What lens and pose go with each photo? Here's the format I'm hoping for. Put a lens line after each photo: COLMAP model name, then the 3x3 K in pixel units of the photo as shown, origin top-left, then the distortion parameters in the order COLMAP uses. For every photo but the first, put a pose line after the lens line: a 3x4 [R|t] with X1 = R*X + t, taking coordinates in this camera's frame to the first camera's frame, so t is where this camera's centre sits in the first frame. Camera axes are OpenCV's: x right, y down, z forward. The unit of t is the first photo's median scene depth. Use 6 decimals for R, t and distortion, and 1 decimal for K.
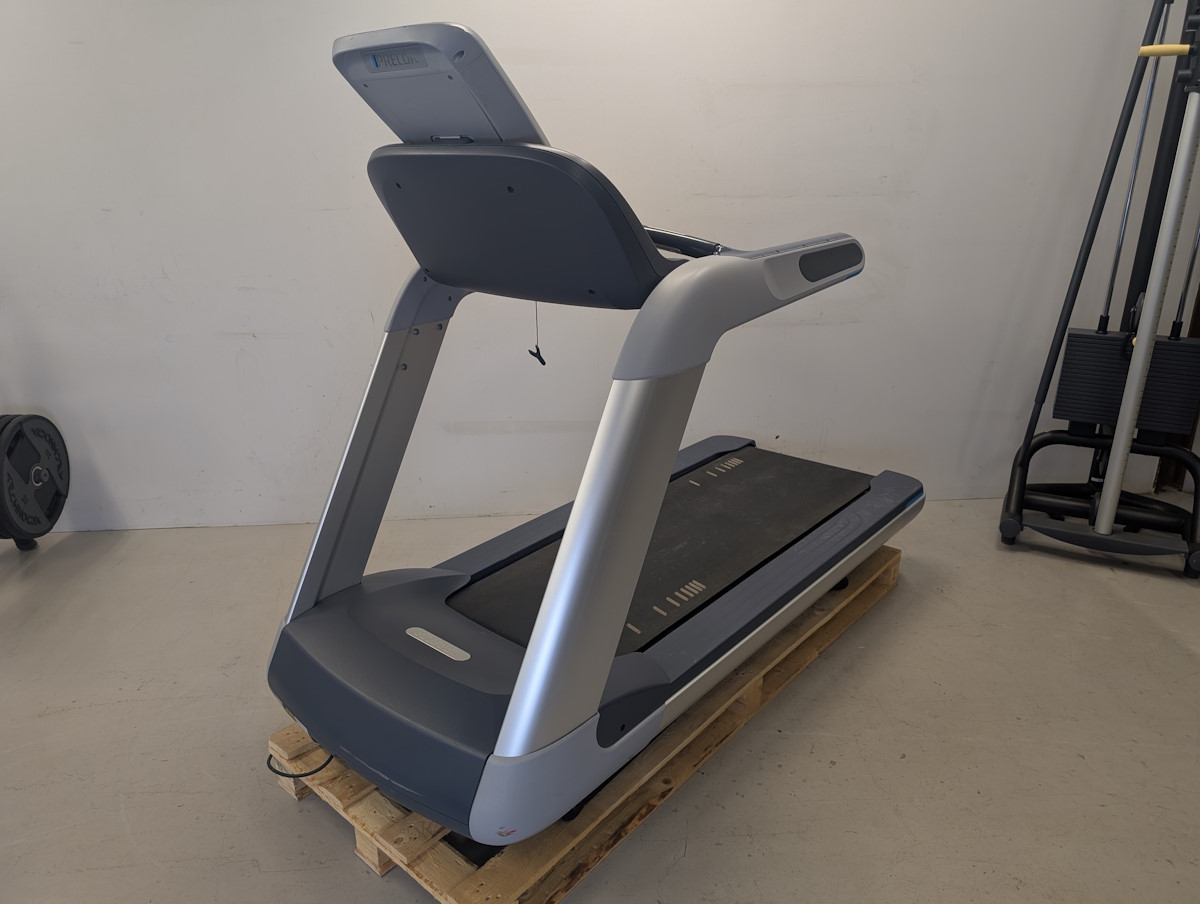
lens RADIAL K [[853.3, 0, 595.8], [0, 853.3, 450.0], [0, 0, 1]] dist [0.000639, 0.002048]
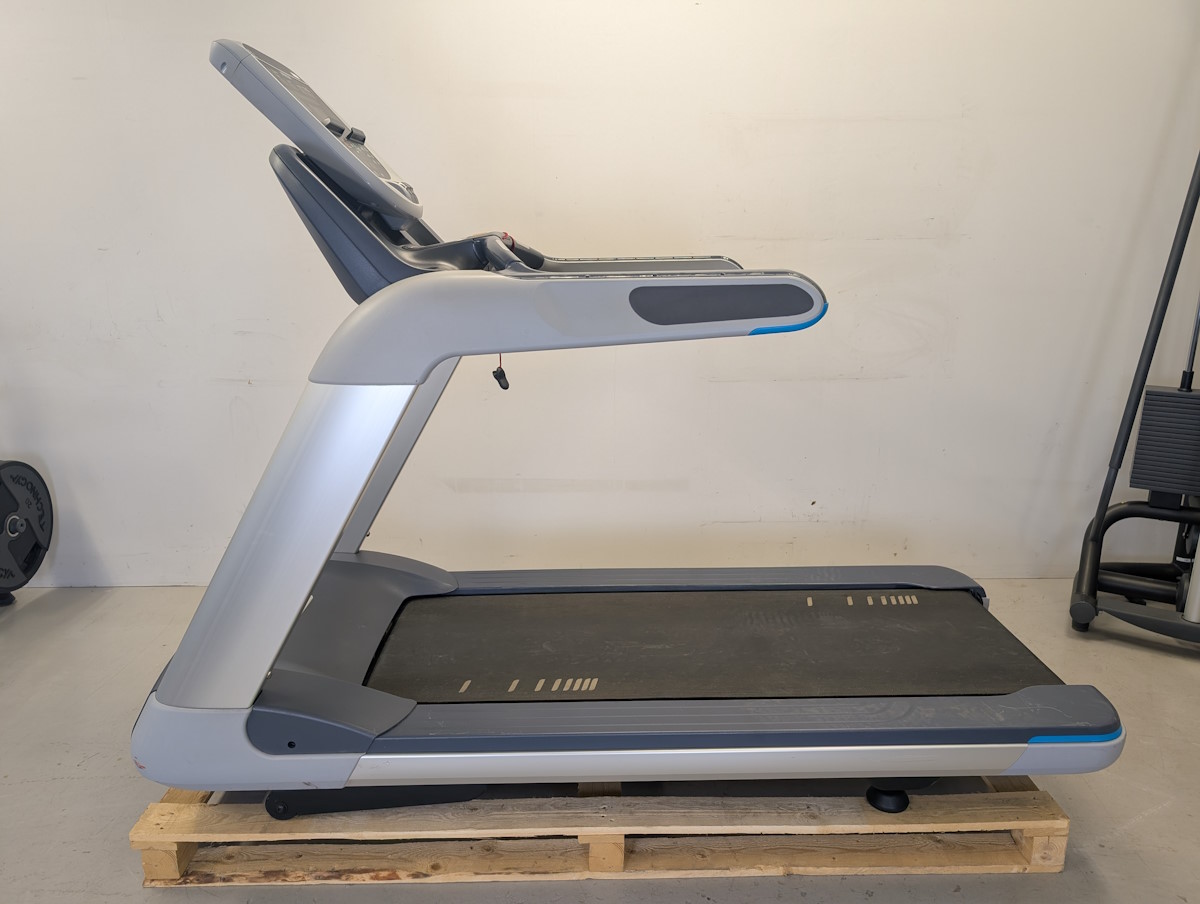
lens RADIAL K [[855.7, 0, 594.9], [0, 855.7, 454.2], [0, 0, 1]] dist [0.004922, -0.004975]
pose [[0.997917, 0.017969, -0.061953, 0.041203], [-0.022832, 0.996638, -0.078687, 0.010988], [0.060331, 0.079937, 0.994972, 0.089201]]
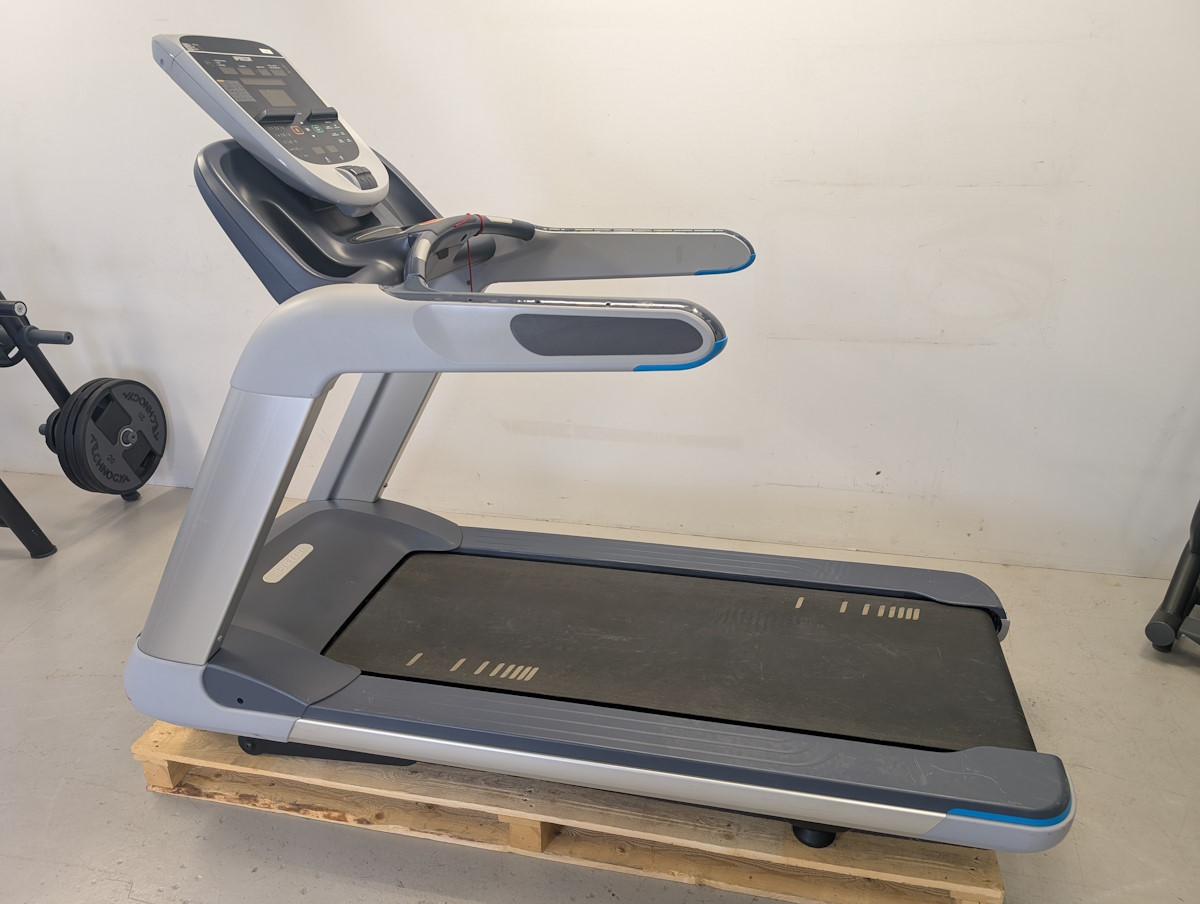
lens RADIAL K [[855.7, 0, 594.9], [0, 855.7, 454.2], [0, 0, 1]] dist [0.004922, -0.004975]
pose [[0.955453, 0.107839, -0.274738, 0.195339], [-0.090722, 0.993100, 0.074303, -0.078305], [0.280855, -0.046069, 0.958644, 0.130451]]
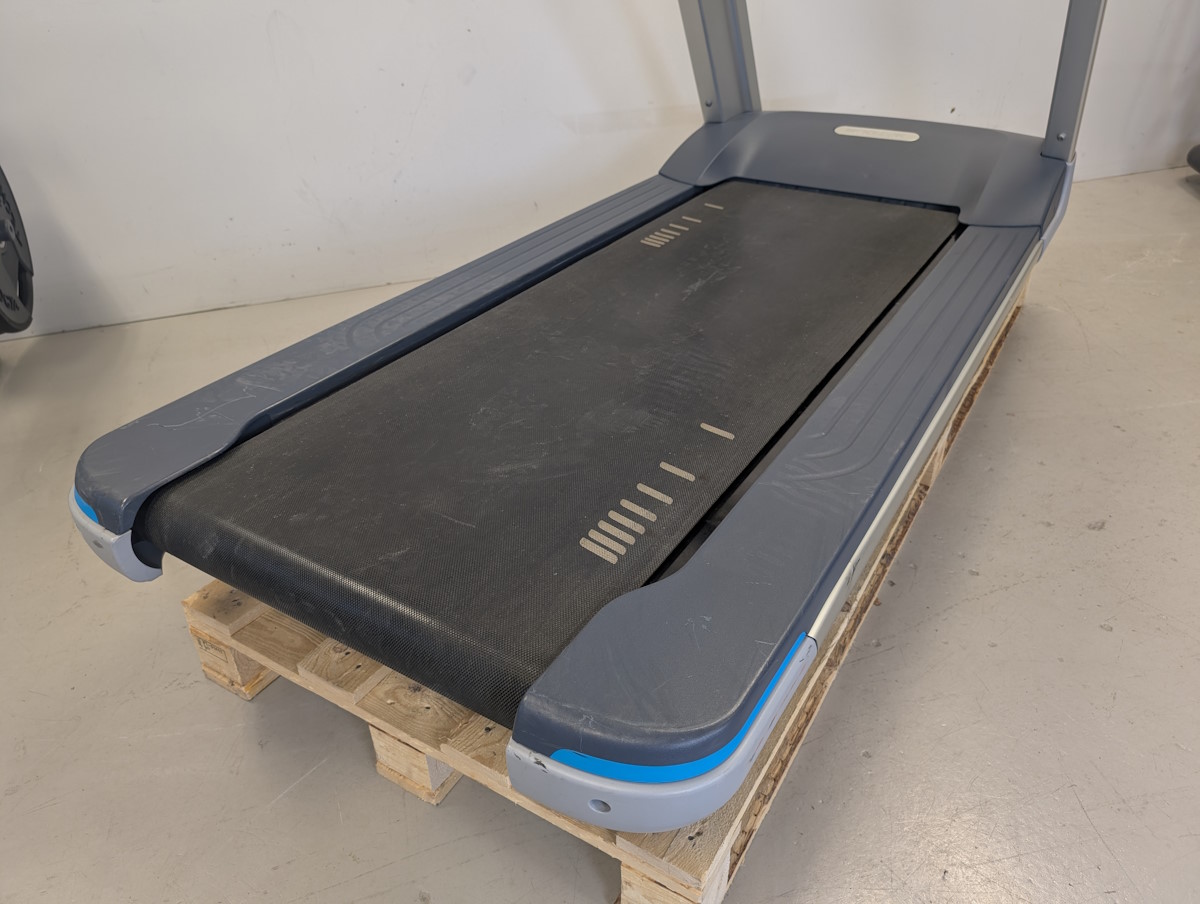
lens RADIAL K [[858.5, 0, 600.0], [0, 858.5, 452.0], [0, 0, 1]] dist [0.003316, -0.004861]
pose [[0.964644, -0.159544, 0.209779, -0.373819], [0.116888, 0.972379, 0.202032, 0.107936], [-0.236218, -0.170368, 0.956648, 0.262863]]
